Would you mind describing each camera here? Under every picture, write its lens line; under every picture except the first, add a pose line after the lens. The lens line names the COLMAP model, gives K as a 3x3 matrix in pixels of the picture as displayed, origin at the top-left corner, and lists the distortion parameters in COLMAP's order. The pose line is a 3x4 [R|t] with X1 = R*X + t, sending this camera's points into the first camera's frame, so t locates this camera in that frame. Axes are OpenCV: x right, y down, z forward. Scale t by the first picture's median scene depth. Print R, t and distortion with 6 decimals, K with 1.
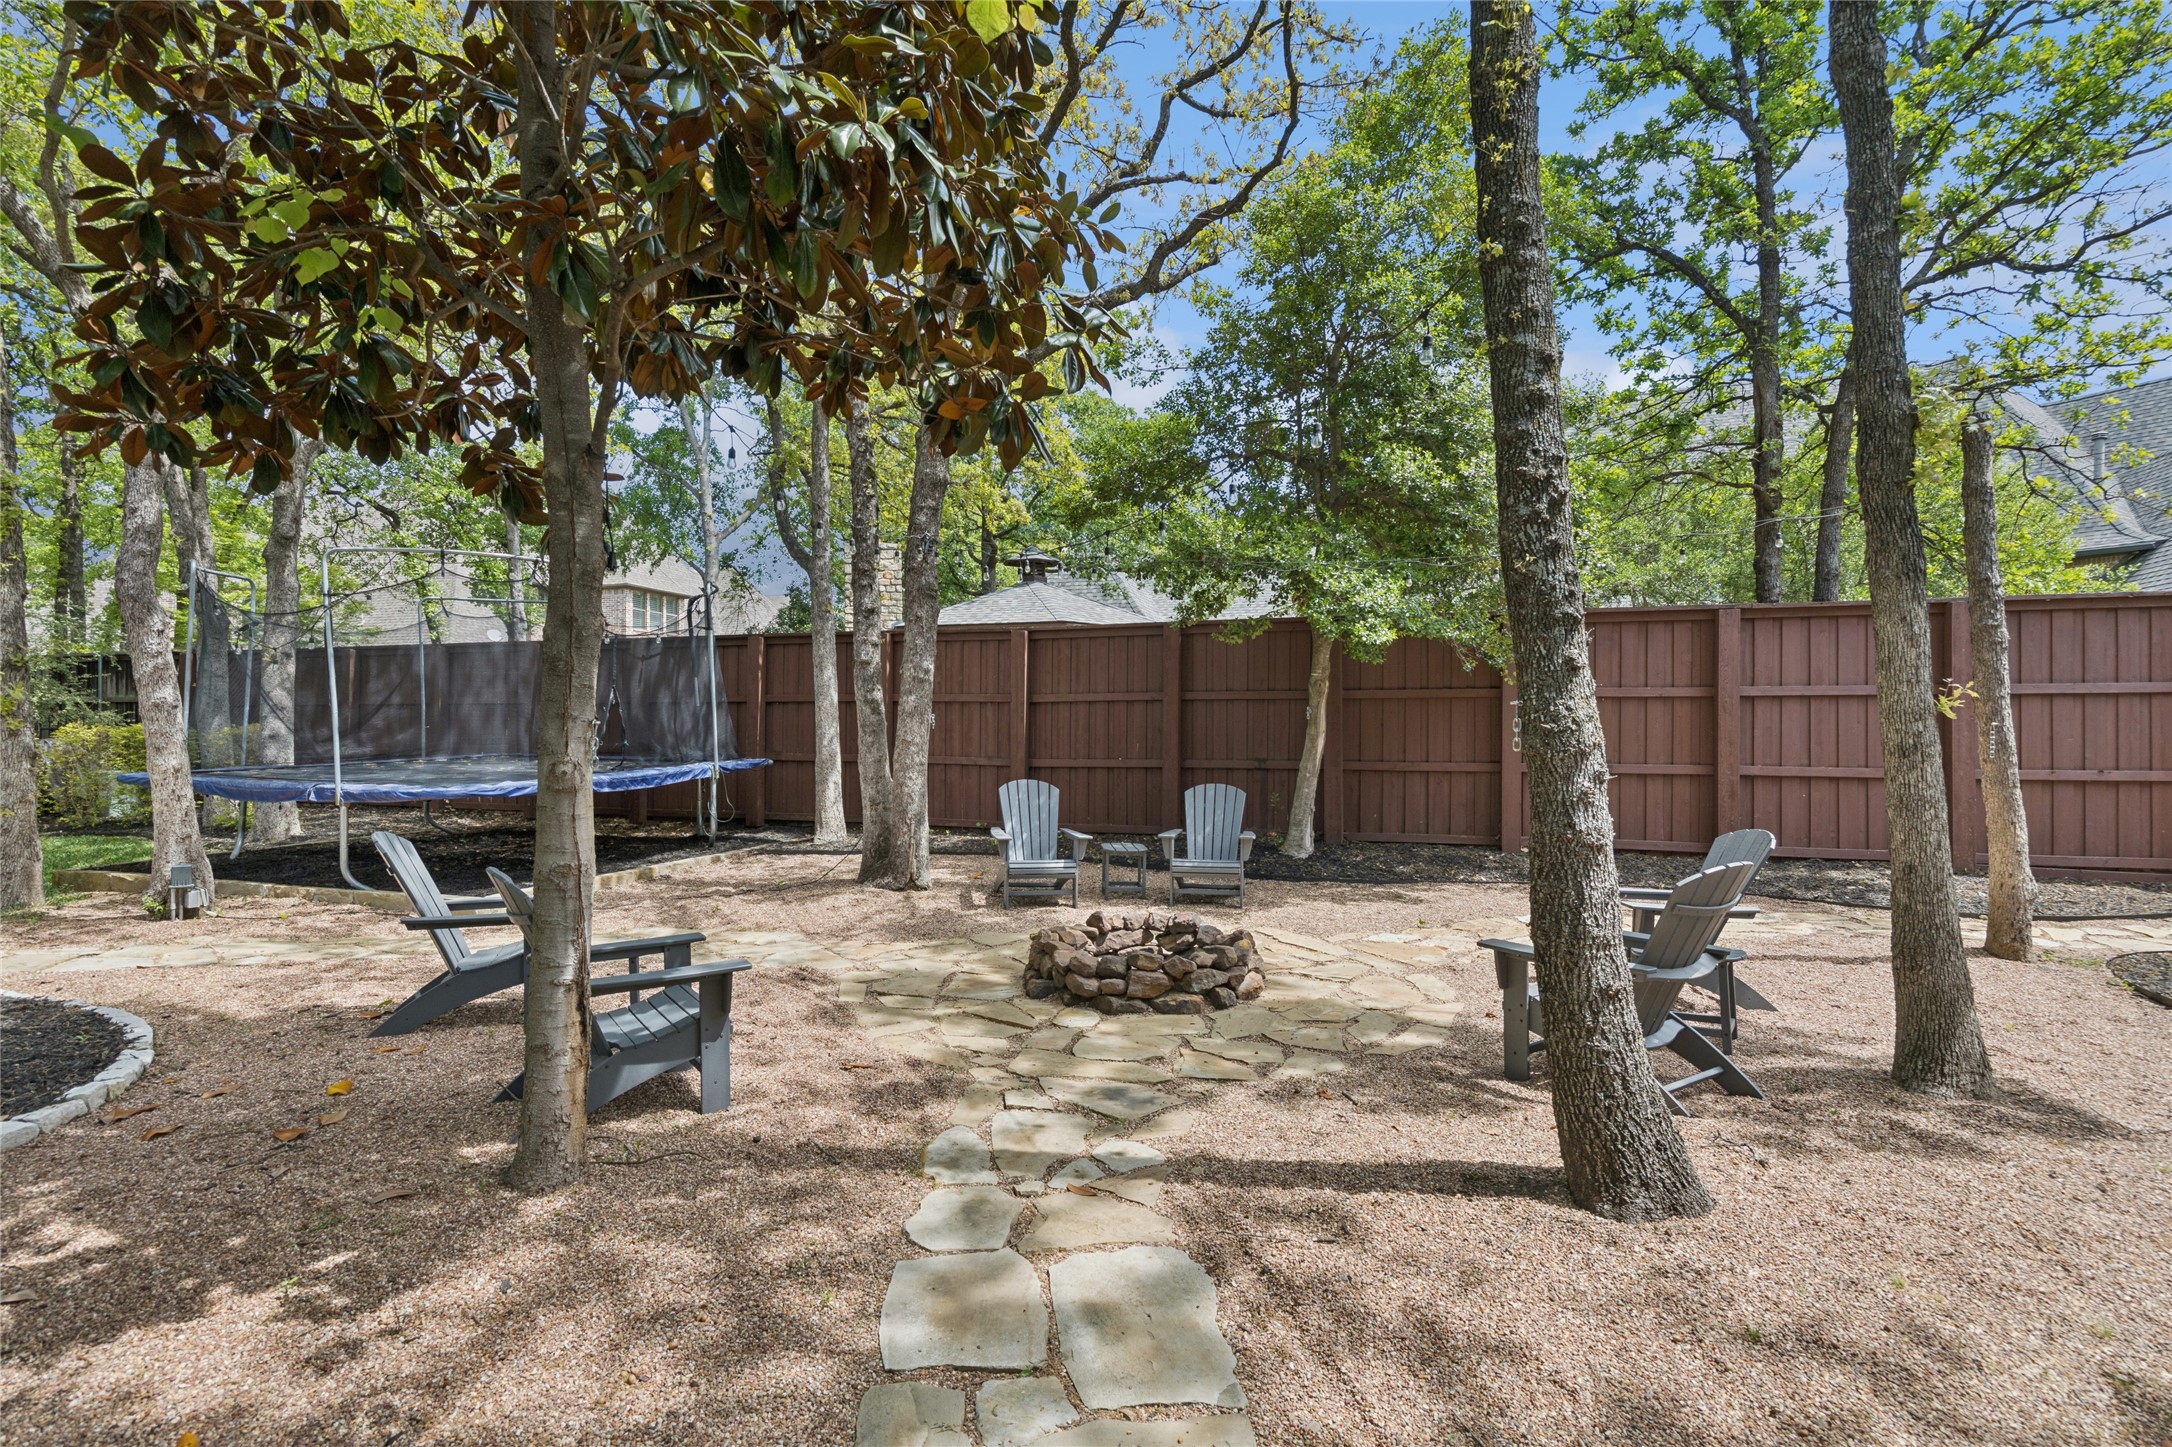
lens RADIAL K [[1036.9, 0, 1086.0], [0, 1036.9, 723.5], [0, 0, 1]] dist [0.002929, 0.000257]
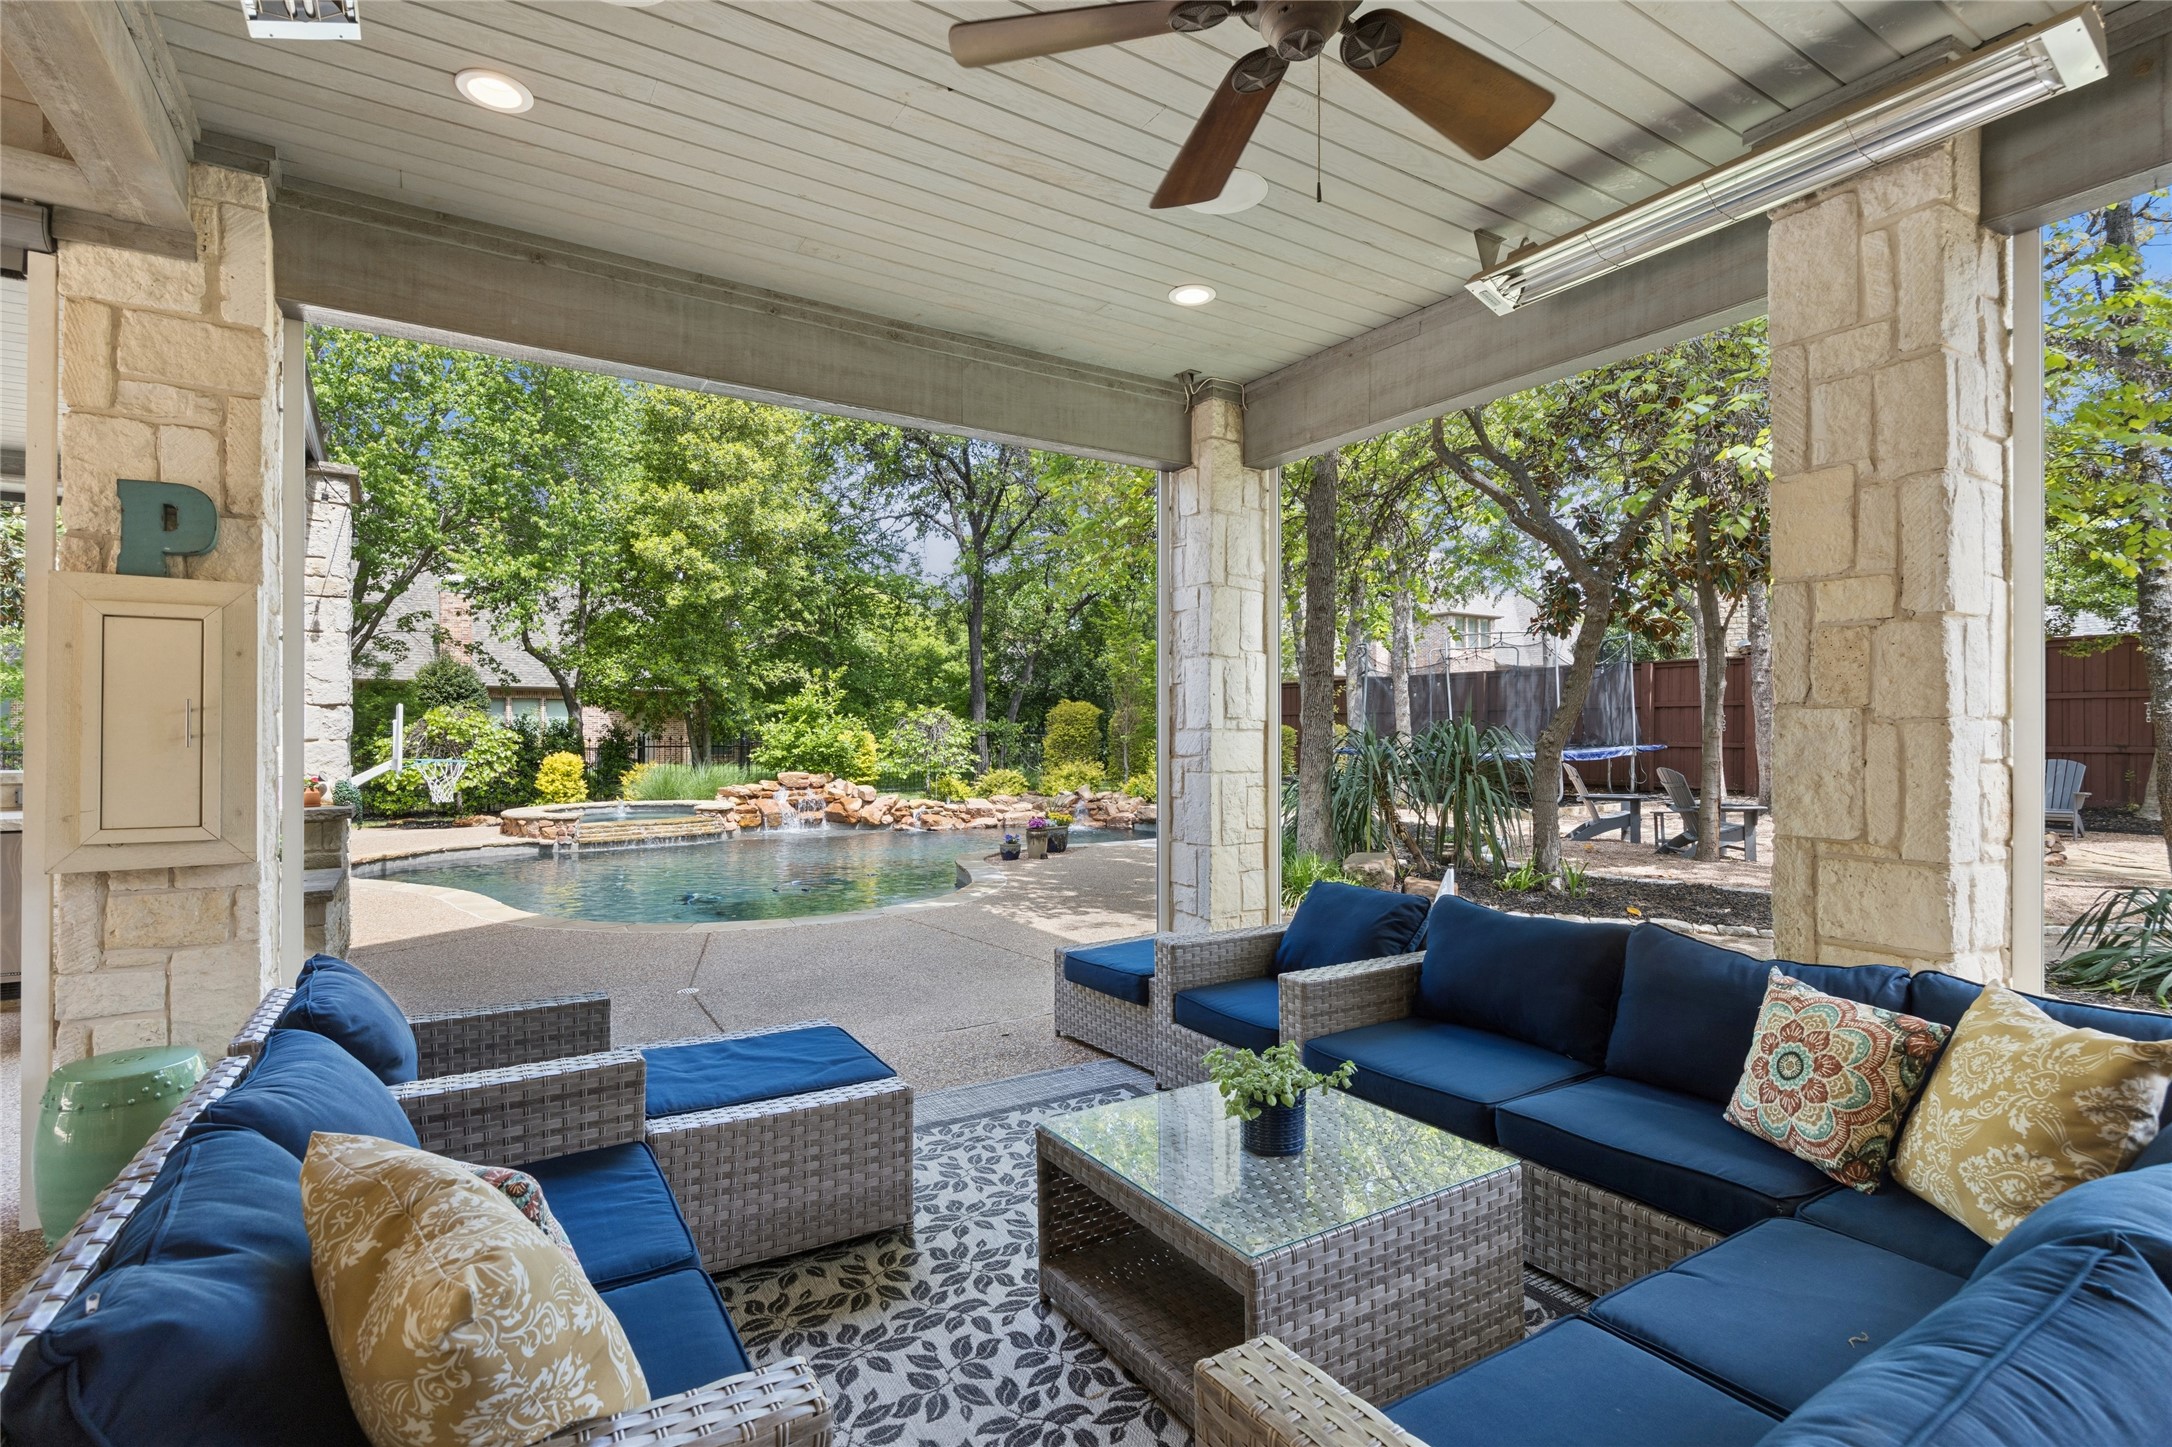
lens RADIAL K [[1036.9, 0, 1086.0], [0, 1036.9, 723.5], [0, 0, 1]] dist [0.002929, 0.000257]
pose [[0.771474, -0.008500, -0.636204, 0.006057], [0.005975, 0.999963, -0.006113, 0.008472], [0.636233, 0.000915, 0.771497, -0.768351]]
